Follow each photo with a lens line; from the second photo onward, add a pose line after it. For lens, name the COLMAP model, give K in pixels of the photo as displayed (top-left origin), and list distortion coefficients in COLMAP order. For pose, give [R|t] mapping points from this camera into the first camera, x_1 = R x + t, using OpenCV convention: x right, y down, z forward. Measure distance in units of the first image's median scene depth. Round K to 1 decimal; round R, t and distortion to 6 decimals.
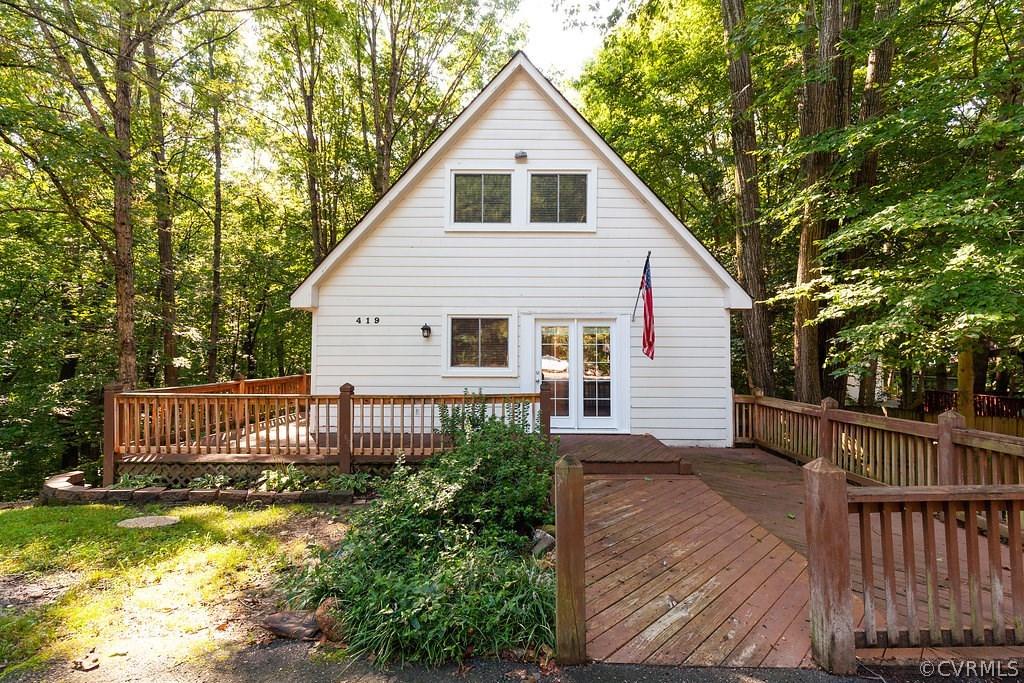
lens RADIAL K [[459.3, 0, 523.5], [0, 459.3, 308.3], [0, 0, 1]] dist [0.010879, -0.000245]
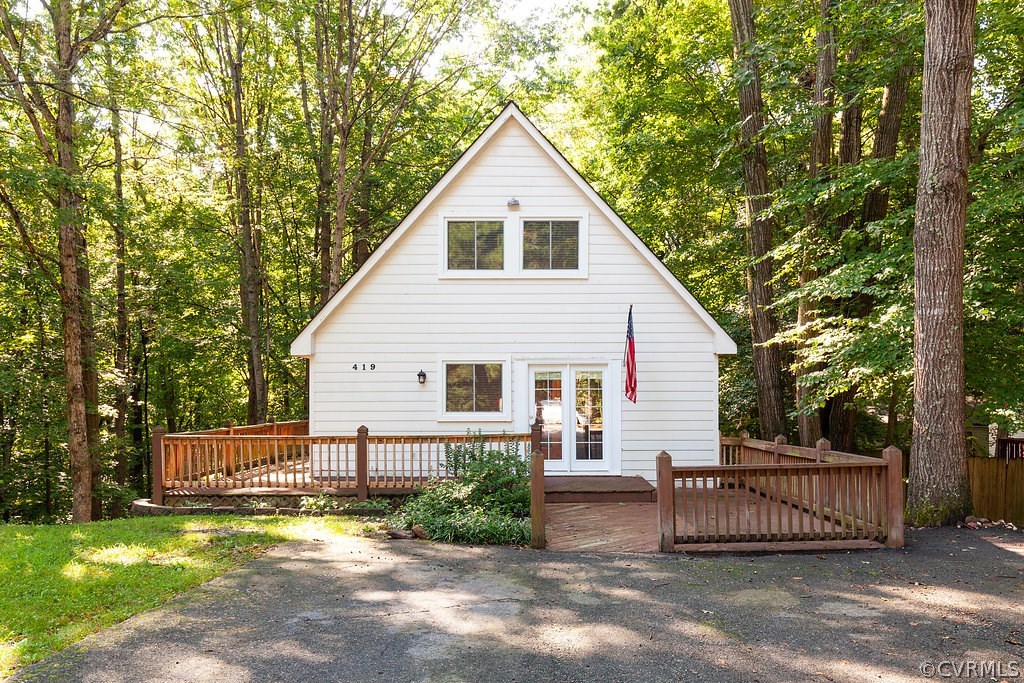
lens RADIAL K [[680.1, 0, 511.1], [0, 680.1, 342.4], [0, 0, 1]] dist [0.002284, 0.000575]
pose [[0.999897, -0.006936, -0.012540, 0.006705], [0.007157, 0.999818, 0.017686, -0.053189], [0.012415, -0.017774, 0.999765, -0.509477]]
